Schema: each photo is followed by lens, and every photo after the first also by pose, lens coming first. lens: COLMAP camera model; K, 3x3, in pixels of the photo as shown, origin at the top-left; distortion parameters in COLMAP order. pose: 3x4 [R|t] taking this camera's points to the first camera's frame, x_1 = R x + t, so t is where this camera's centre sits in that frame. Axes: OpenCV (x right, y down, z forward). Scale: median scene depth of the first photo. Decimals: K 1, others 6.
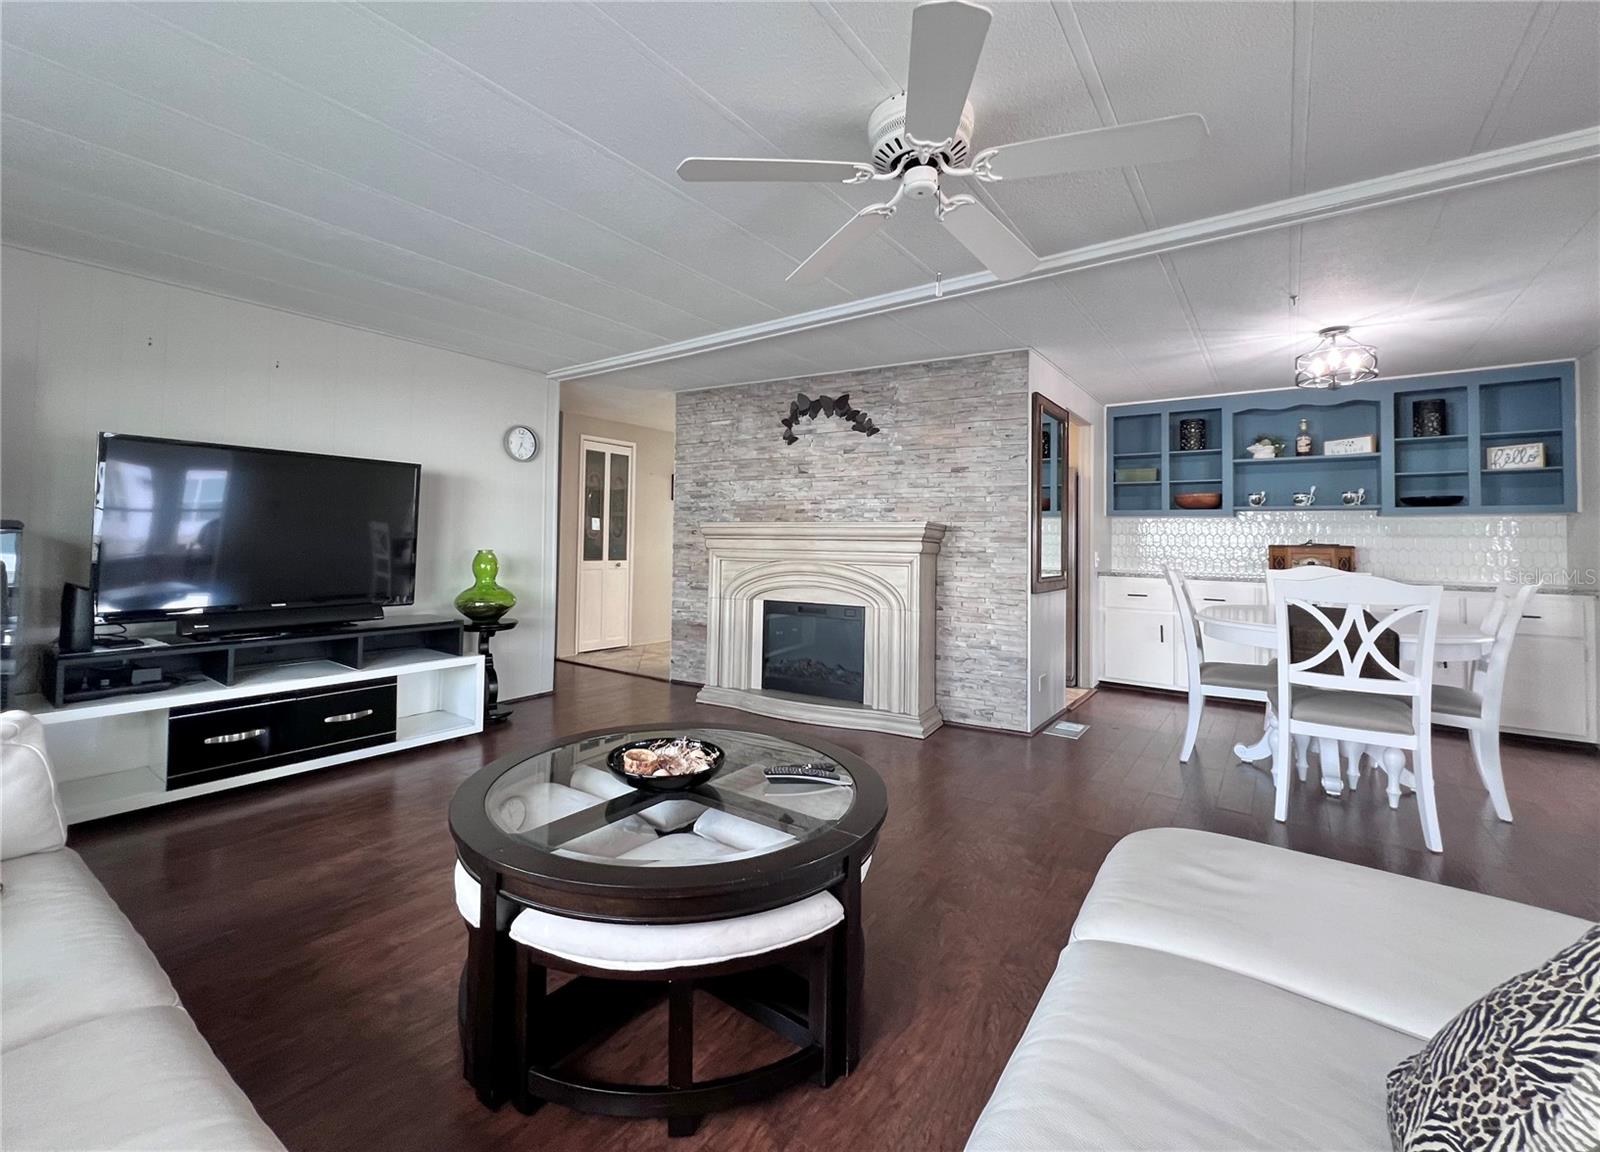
lens RADIAL K [[673.0, 0, 770.9], [0, 673.0, 522.1], [0, 0, 1]] dist [0.000043, 0.000457]
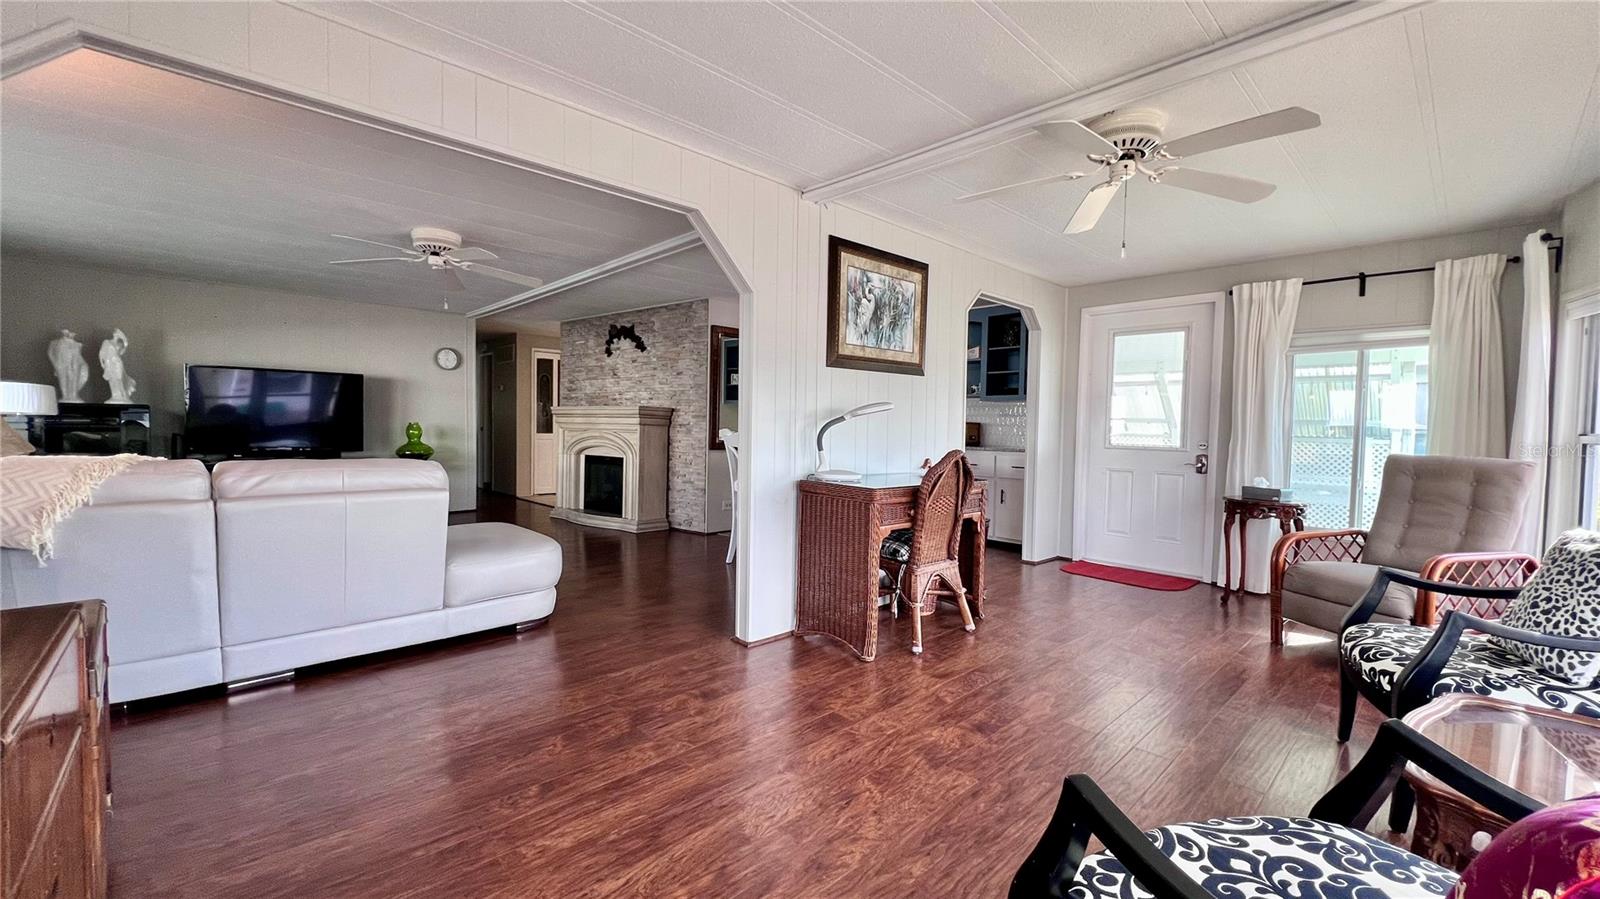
lens RADIAL K [[632.3, 0, 800.0], [0, 632.3, 449.5], [0, 0, 1]] dist [0.008275, 0.000028]
pose [[0.988007, 0.009006, -0.154143, 0.776453], [0.000527, 0.998095, 0.061699, 0.010496], [0.154405, -0.061040, 0.986120, -0.444000]]
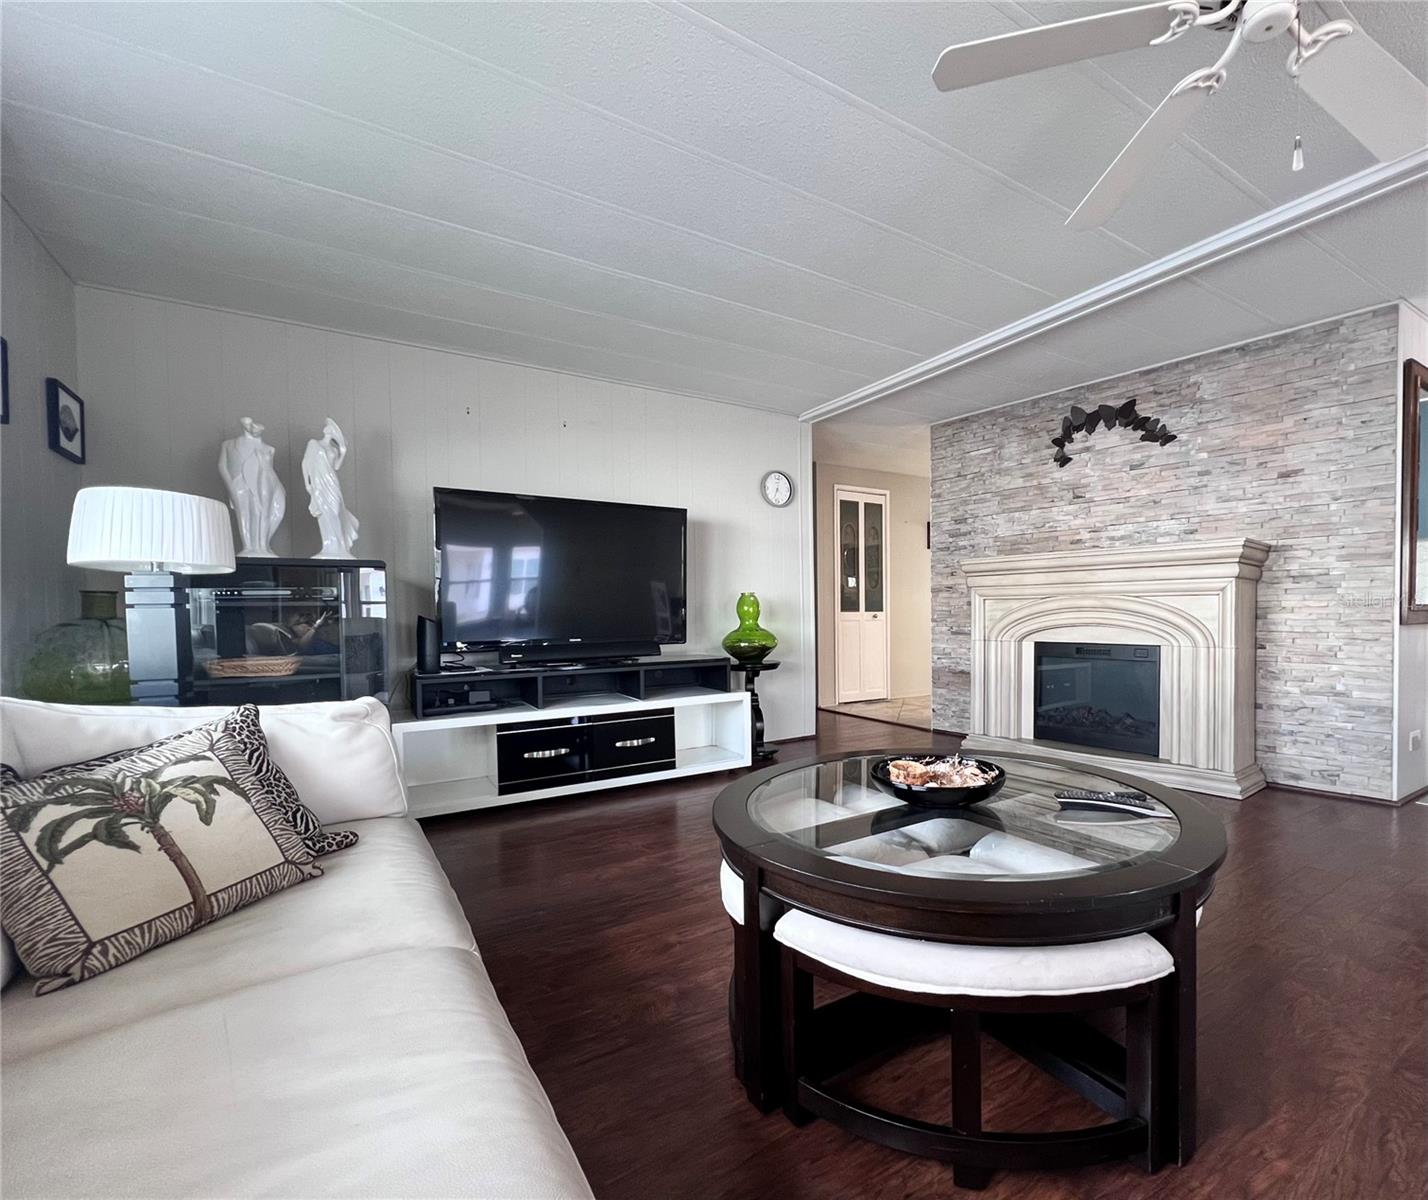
lens RADIAL K [[677.7, 0, 813.3], [0, 677.7, 628.4], [0, 0, 1]] dist [0.000151, 0.001535]
pose [[0.951320, -0.016465, -0.307764, -0.013419], [0.033355, 0.998207, 0.049700, 0.045741], [0.306394, -0.057546, 0.950164, 0.048371]]
